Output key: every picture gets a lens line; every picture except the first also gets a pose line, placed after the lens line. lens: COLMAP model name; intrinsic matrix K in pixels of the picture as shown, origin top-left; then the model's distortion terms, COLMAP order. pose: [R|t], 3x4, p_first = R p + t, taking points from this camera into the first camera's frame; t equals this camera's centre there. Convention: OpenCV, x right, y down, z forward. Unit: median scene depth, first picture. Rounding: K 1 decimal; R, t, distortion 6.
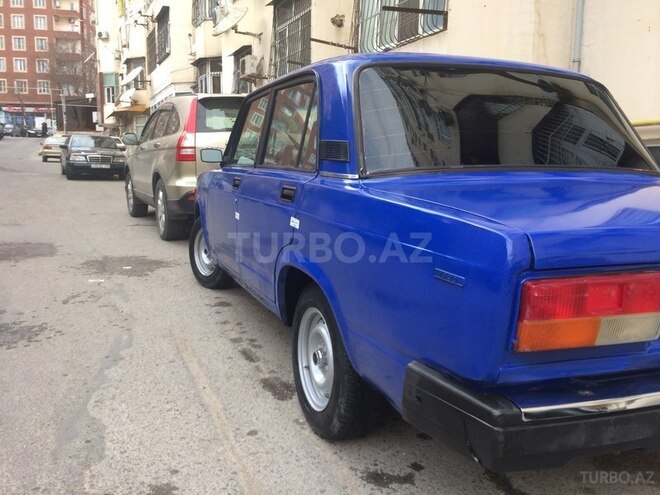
lens RADIAL K [[639.2, 0, 330.0], [0, 639.2, 247.5], [0, 0, 1]] dist [0.009018, 0.009383]
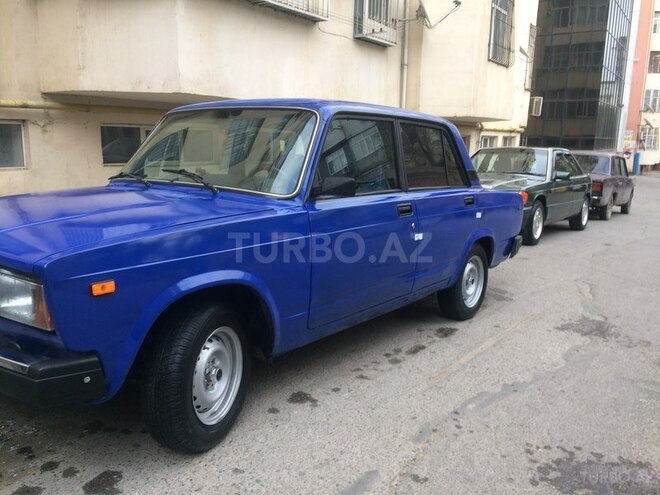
lens RADIAL K [[639.2, 0, 330.0], [0, 639.2, 247.5], [0, 0, 1]] dist [0.009018, 0.009383]
pose [[-0.586771, -0.164629, 0.792841, -0.916596], [0.067296, 0.965814, 0.250351, -0.311906], [-0.806952, 0.200254, -0.555633, 1.708364]]
